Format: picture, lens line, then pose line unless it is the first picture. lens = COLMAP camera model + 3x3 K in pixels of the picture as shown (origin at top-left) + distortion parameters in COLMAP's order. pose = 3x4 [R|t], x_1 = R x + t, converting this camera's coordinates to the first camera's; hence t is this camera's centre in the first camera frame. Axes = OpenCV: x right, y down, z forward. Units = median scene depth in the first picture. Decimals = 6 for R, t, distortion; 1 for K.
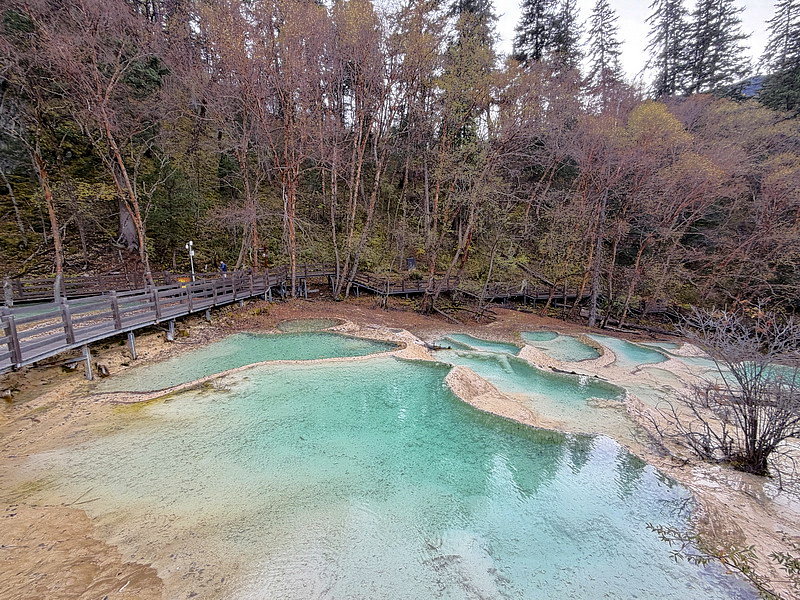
lens RADIAL K [[330.0, 0, 399.3], [0, 330.0, 301.2], [0, 0, 1]] dist [0.001669, -0.000010]
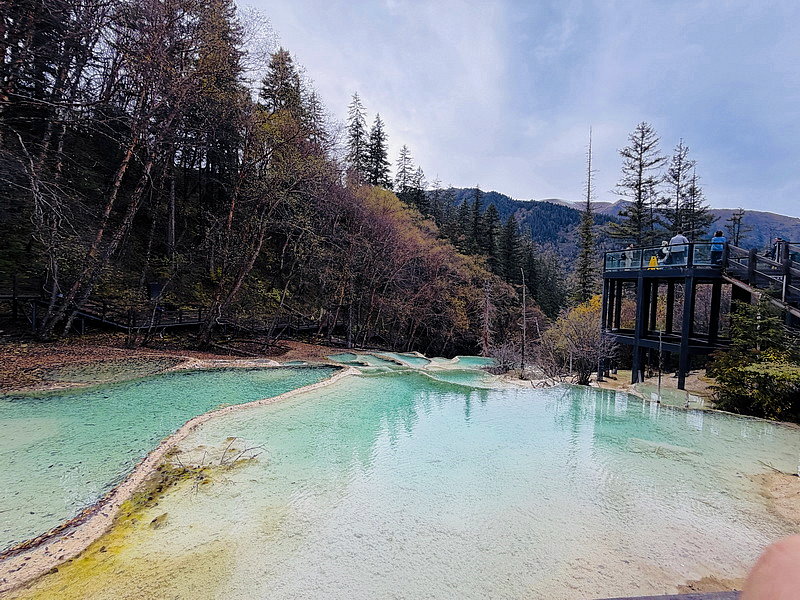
lens RADIAL K [[318.4, 0, 398.2], [0, 318.4, 299.5], [0, 0, 1]] dist [-0.000587, 0.000000]
pose [[0.635485, 0.030809, 0.771499, -0.387771], [0.066311, 0.993334, -0.094288, 0.030778], [-0.769261, 0.111077, 0.629206, 0.199832]]
